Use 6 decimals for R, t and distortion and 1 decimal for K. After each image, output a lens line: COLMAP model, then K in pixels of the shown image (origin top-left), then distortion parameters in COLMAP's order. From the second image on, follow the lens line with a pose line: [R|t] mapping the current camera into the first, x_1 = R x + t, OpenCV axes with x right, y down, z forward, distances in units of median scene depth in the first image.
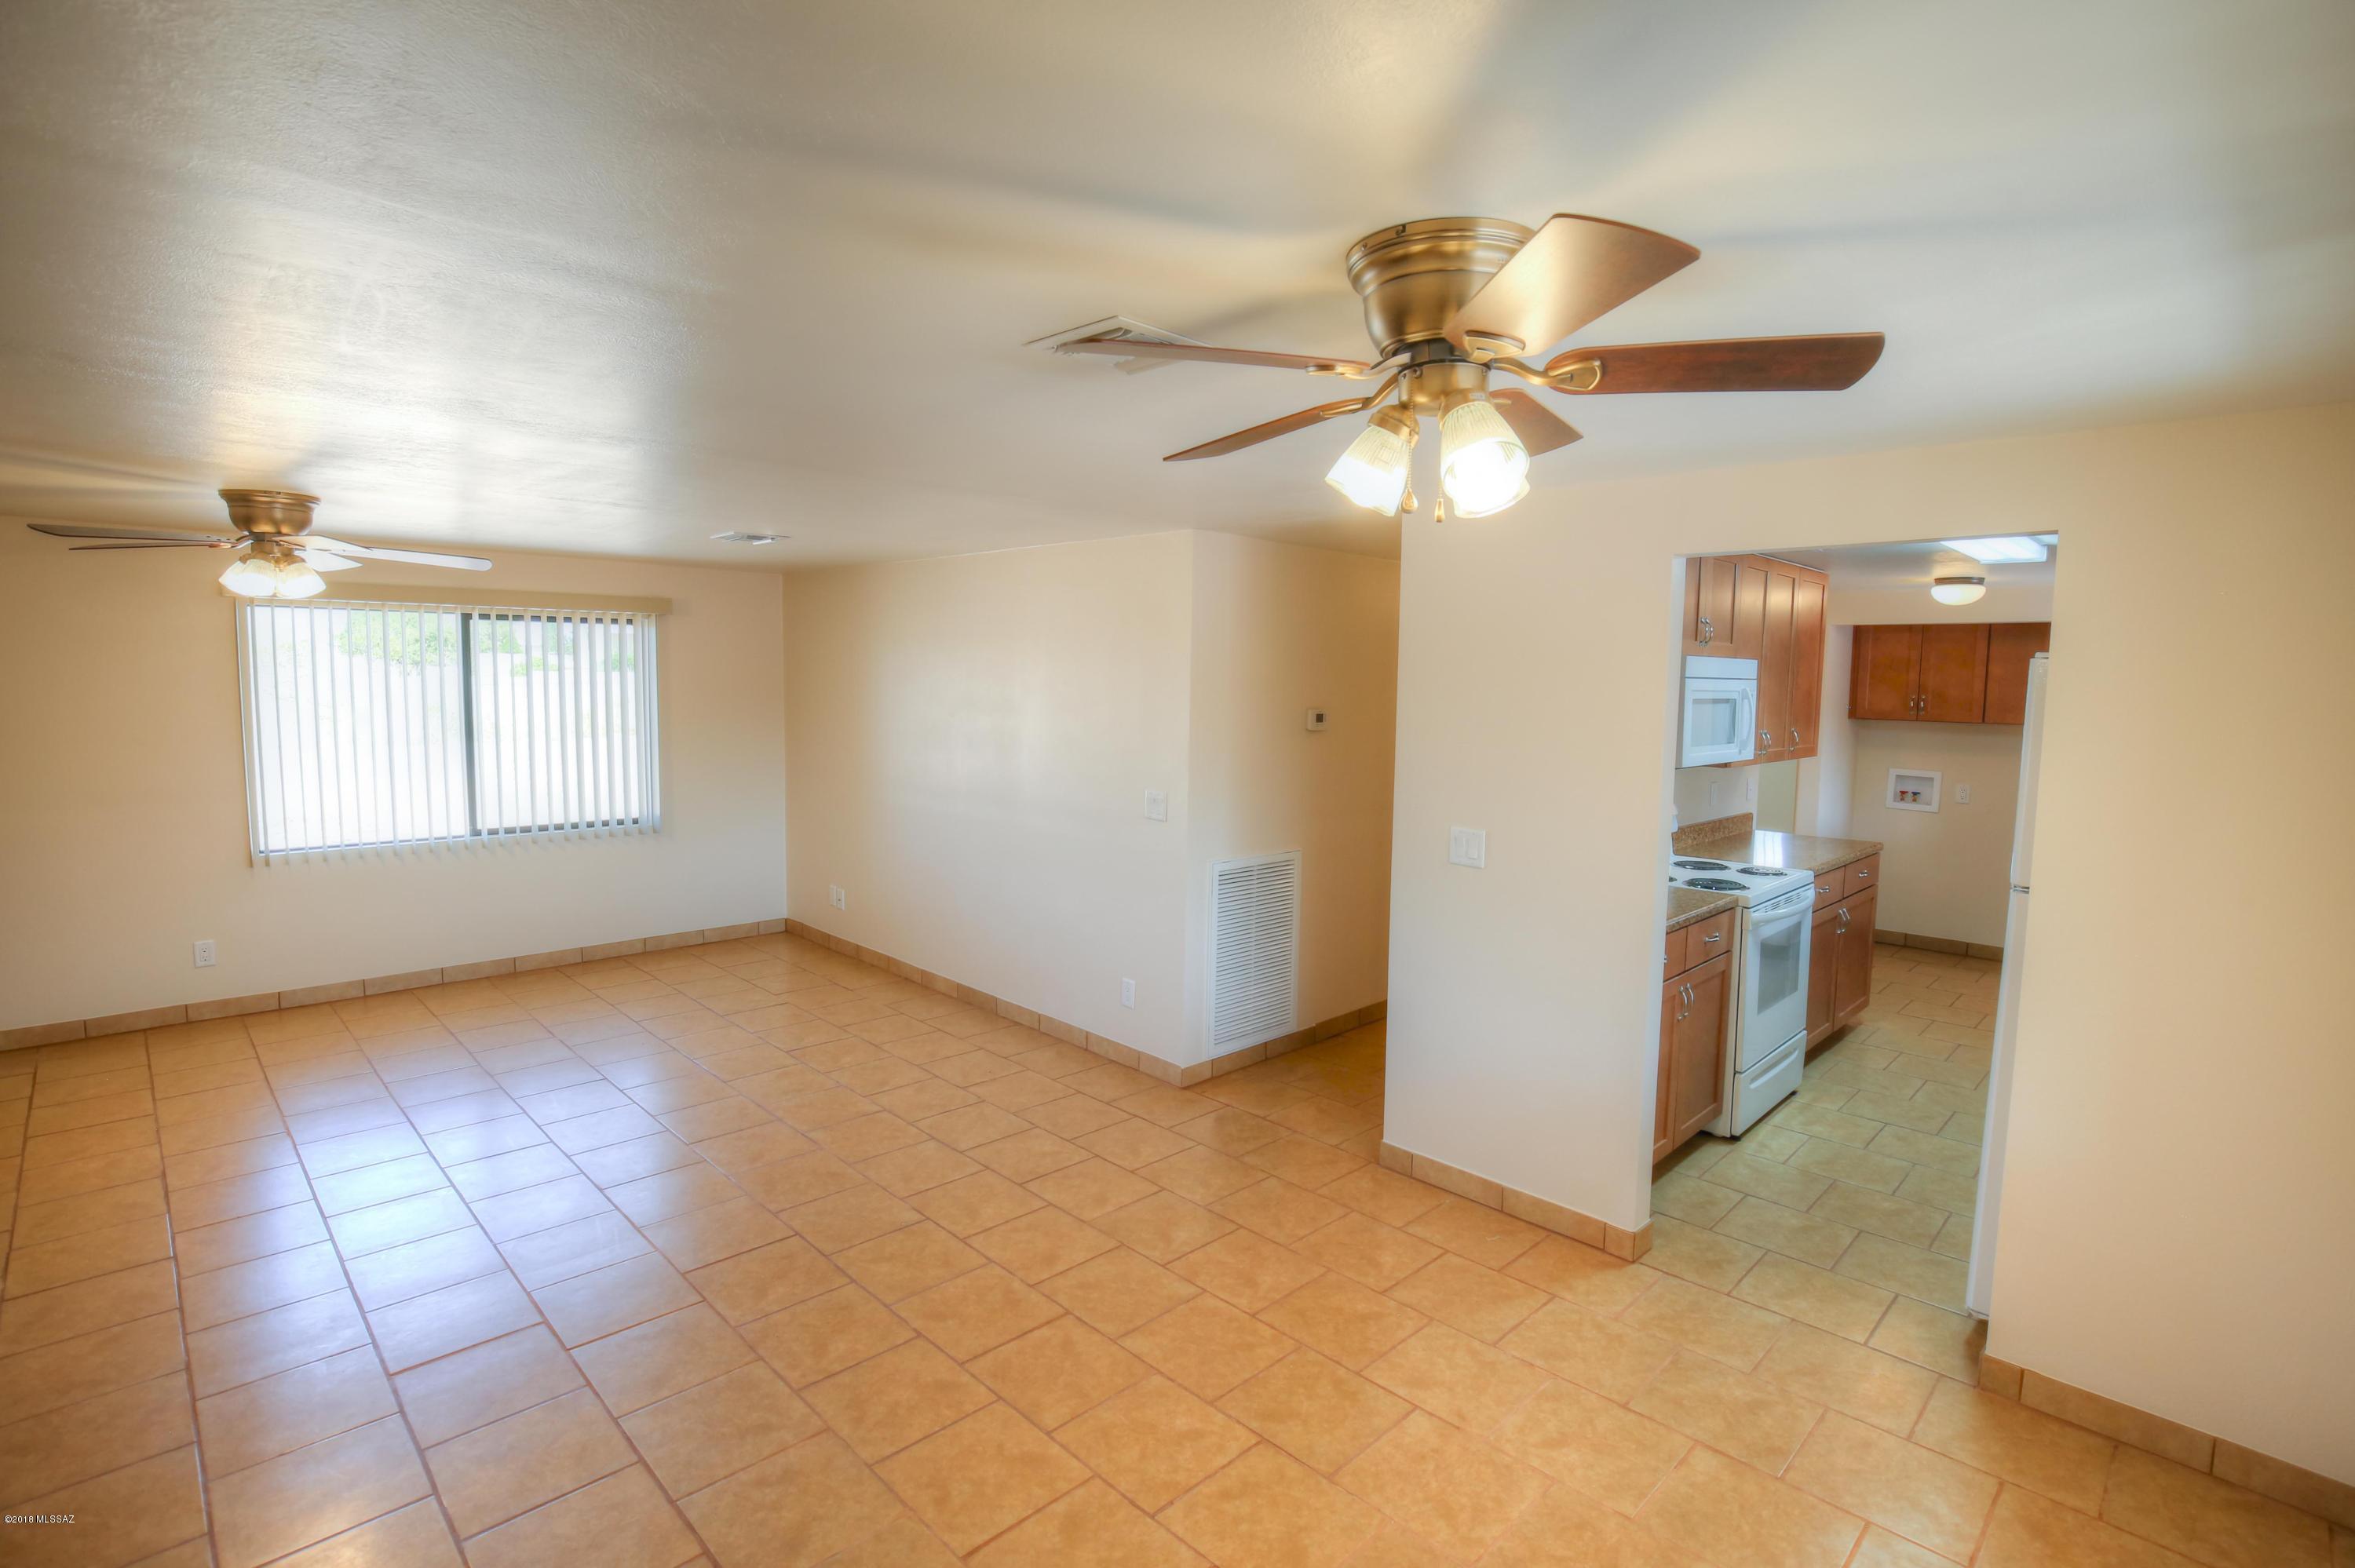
lens RADIAL K [[1100.9, 0, 1193.7], [0, 1100.9, 773.0], [0, 0, 1]] dist [-0.016571, 0.001850]
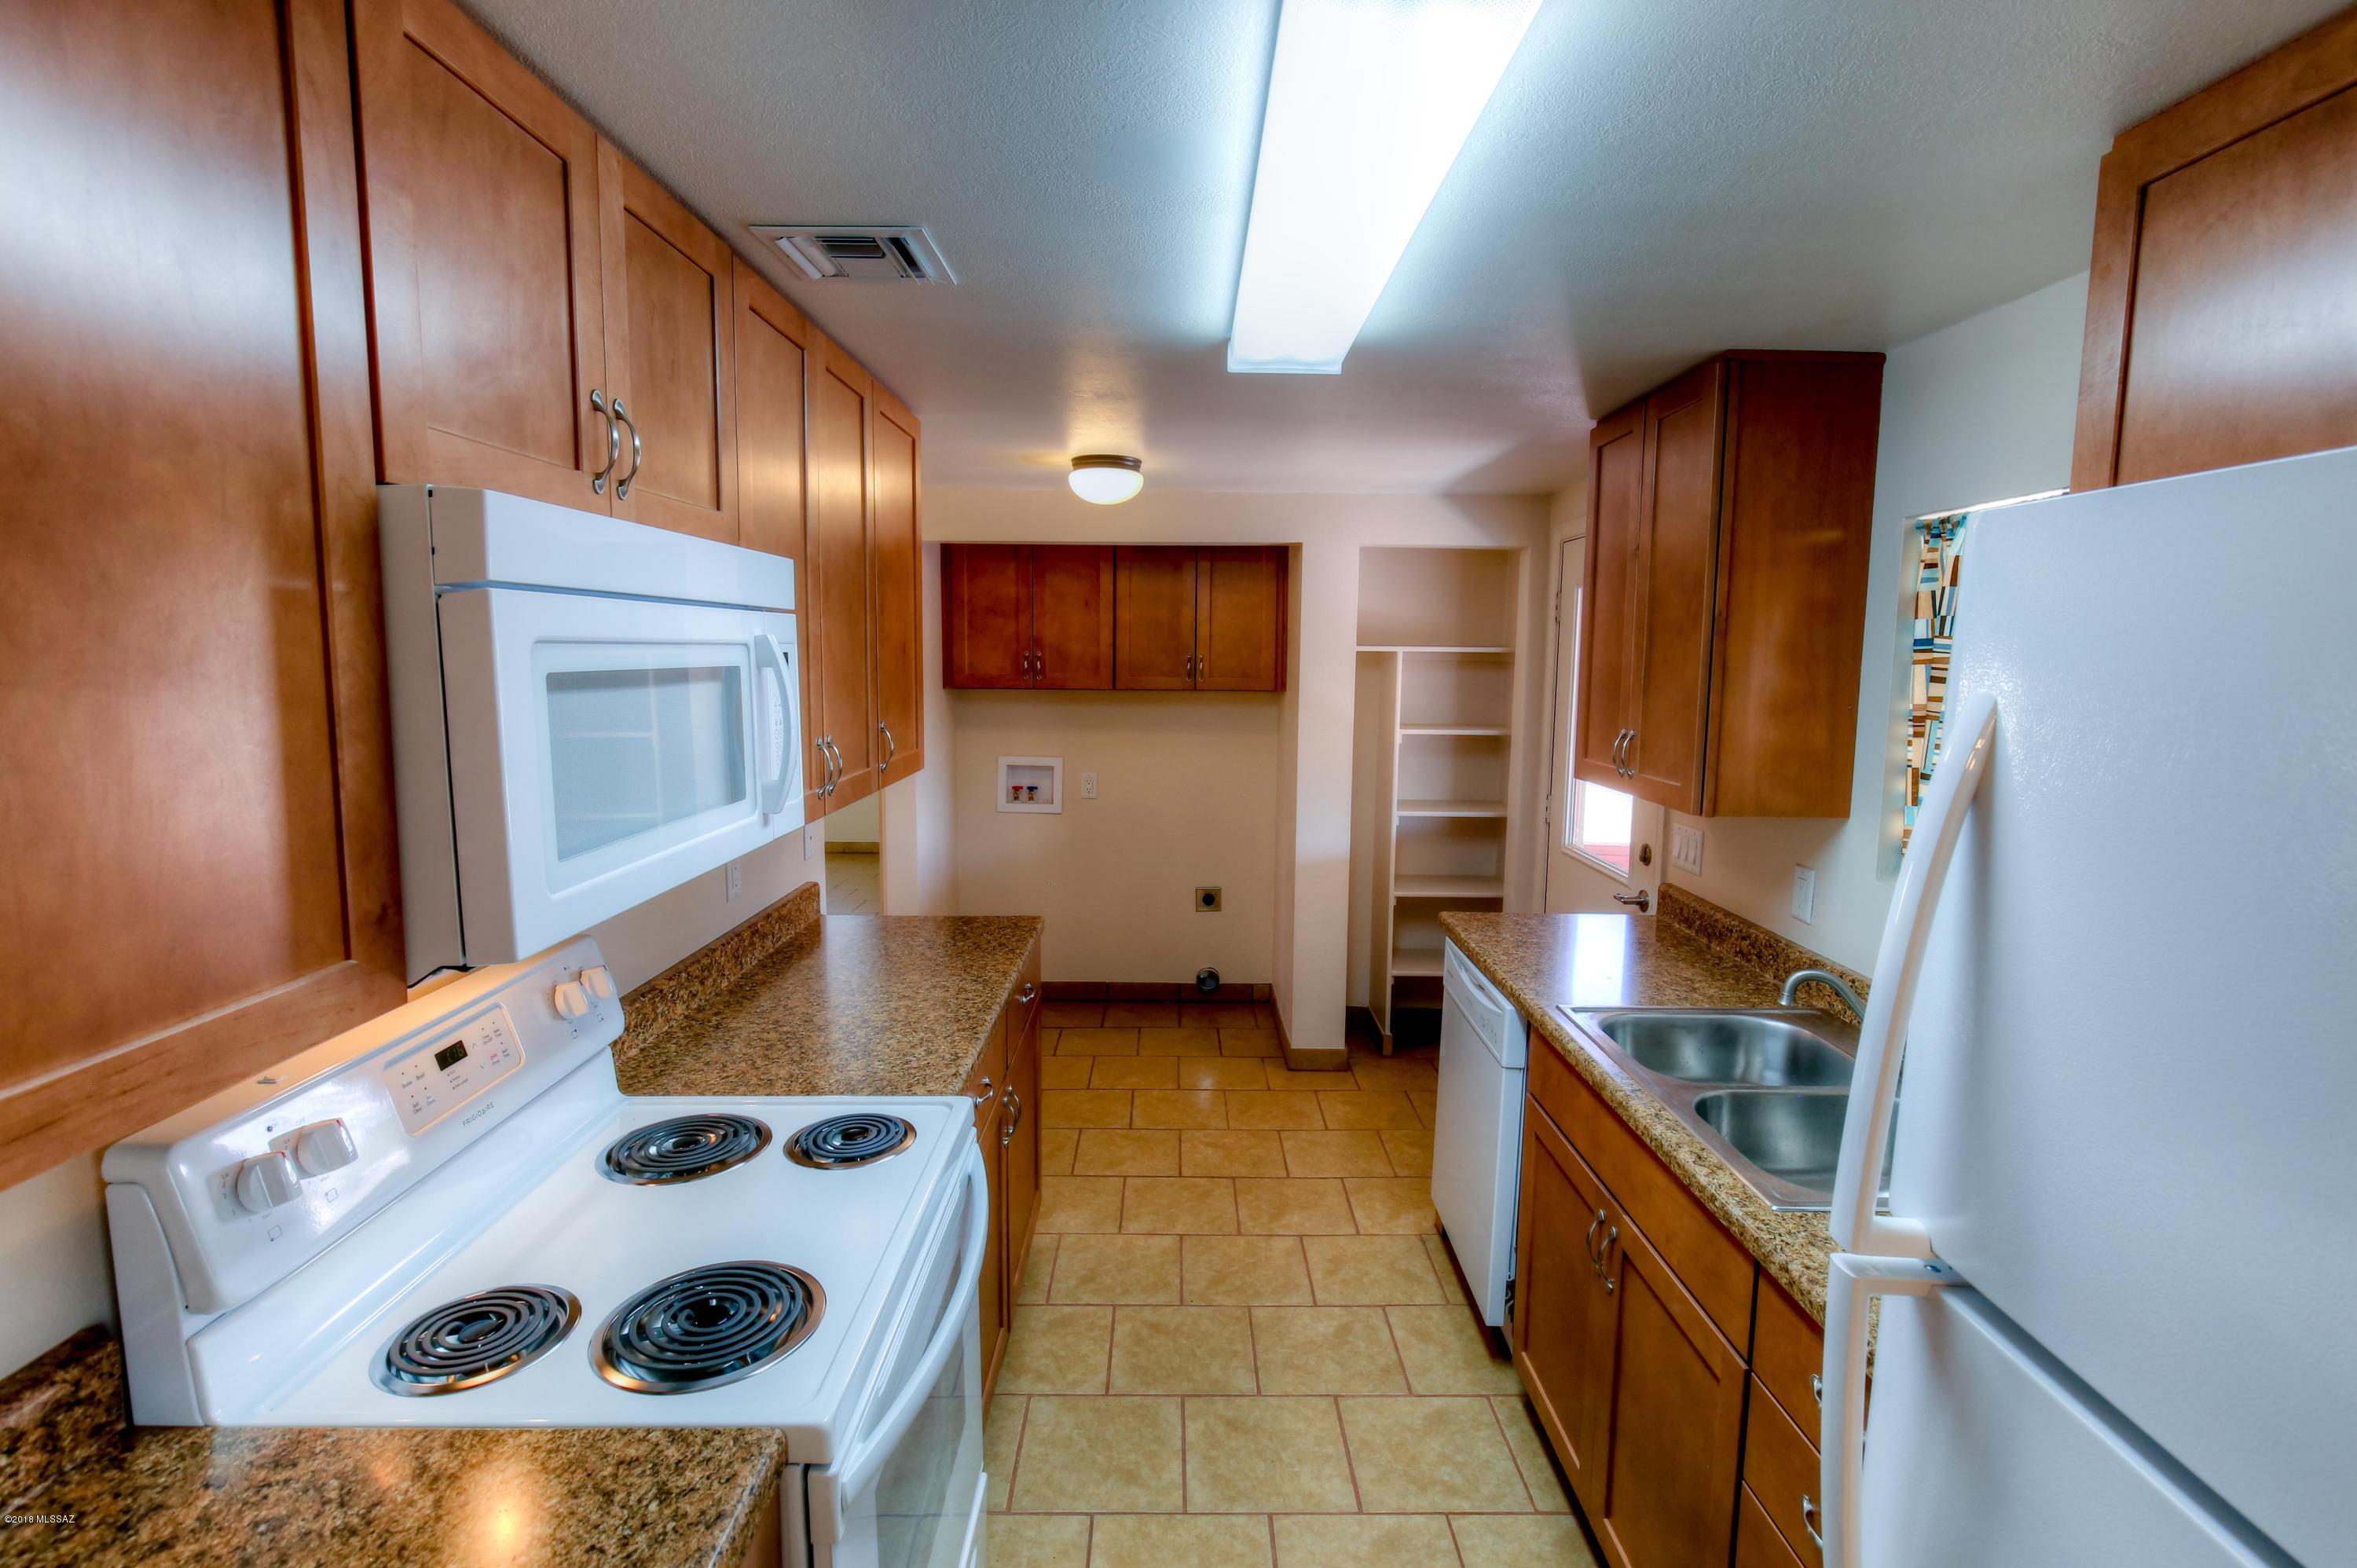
lens RADIAL K [[1101.9, 0, 1191.1], [0, 1101.9, 773.7], [0, 0, 1]] dist [-0.016571, 0.001850]
pose [[0.698335, -0.088275, 0.710307, 0.216361], [0.063133, 0.996095, 0.061723, -0.029138], [-0.712982, 0.001740, 0.701180, 0.412279]]
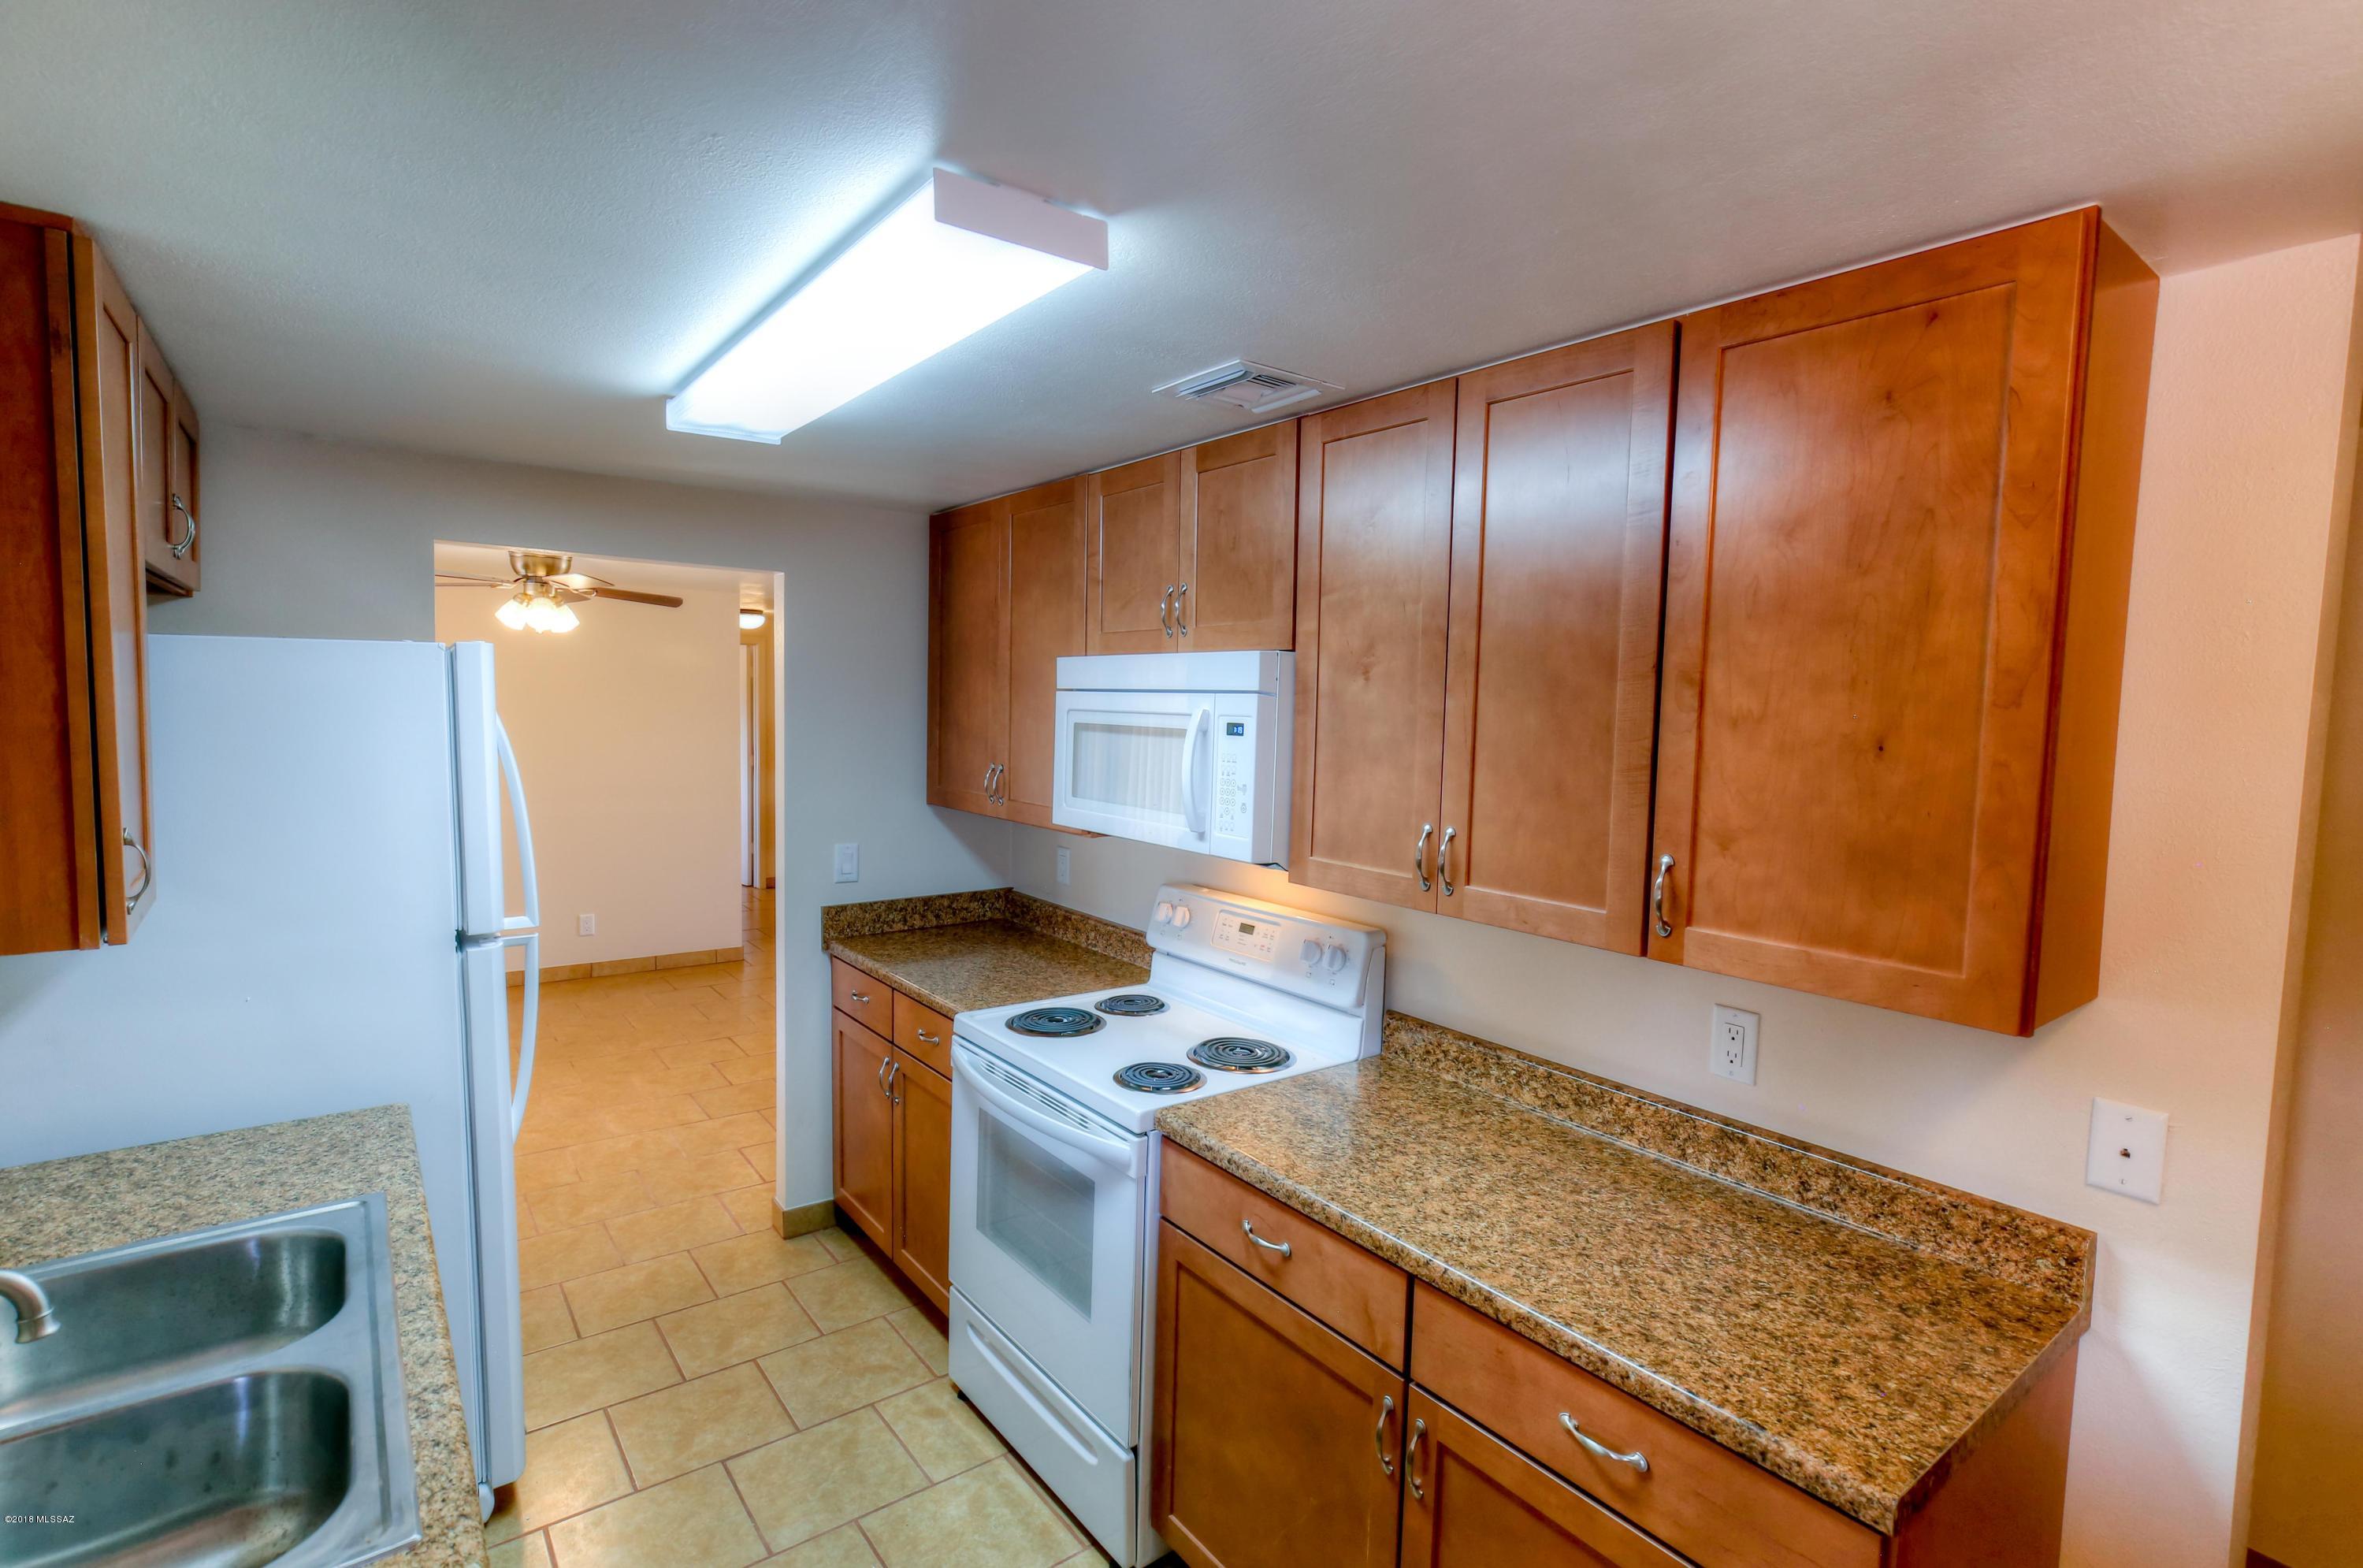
lens RADIAL K [[1104.8, 0, 1196.6], [0, 1104.8, 785.5], [0, 0, 1]] dist [-0.016571, 0.001850]
pose [[-0.122285, 0.059305, -0.990722, 0.625665], [-0.117053, 0.990385, 0.073733, -0.049730], [0.985568, 0.124983, -0.114168, 0.658579]]
